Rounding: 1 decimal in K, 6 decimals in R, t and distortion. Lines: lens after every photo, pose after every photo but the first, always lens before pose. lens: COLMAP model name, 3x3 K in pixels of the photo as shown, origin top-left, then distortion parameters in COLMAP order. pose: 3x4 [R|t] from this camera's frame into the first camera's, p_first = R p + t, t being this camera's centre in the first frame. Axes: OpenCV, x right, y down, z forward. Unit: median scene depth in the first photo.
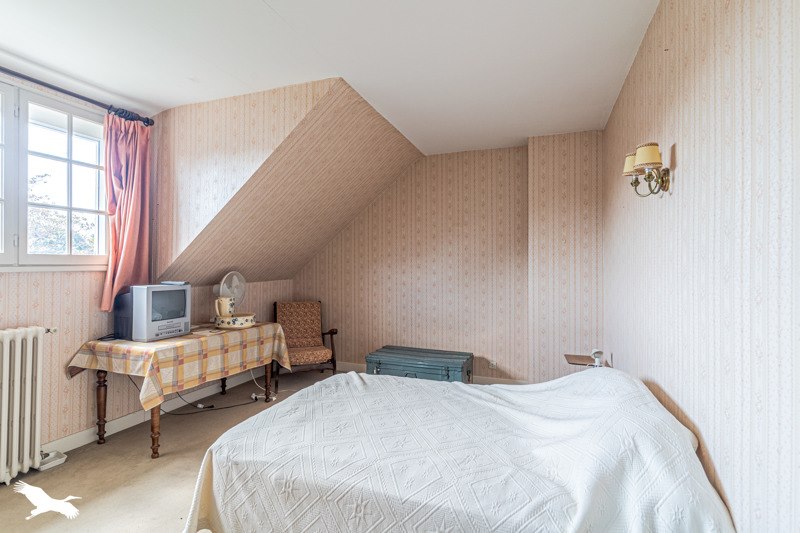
lens RADIAL K [[409.1, 0, 399.6], [0, 409.1, 261.2], [0, 0, 1]] dist [-0.000192, -0.000145]
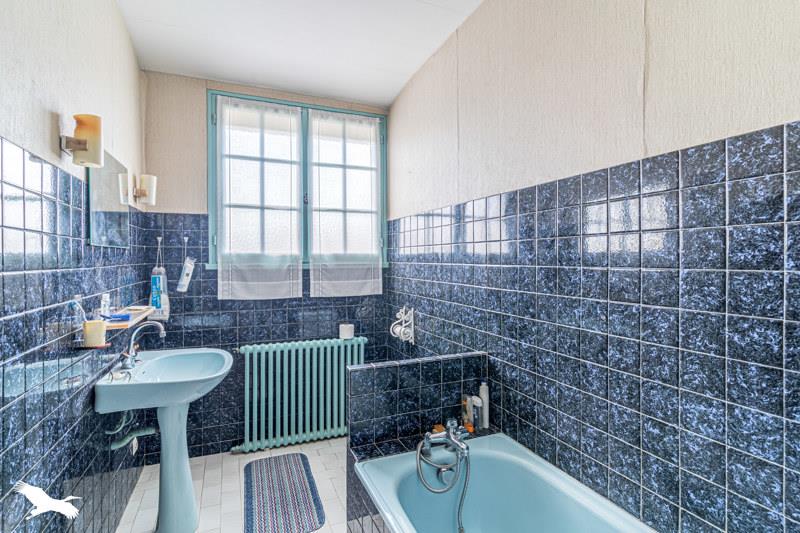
lens RADIAL K [[409.1, 0, 399.6], [0, 409.1, 261.2], [0, 0, 1]] dist [-0.000192, -0.000145]
pose [[0.656058, 0.010815, -0.754633, 0.164053], [0.000767, 0.999887, 0.014996, -0.012032], [0.754710, -0.010417, 0.655976, 0.591946]]
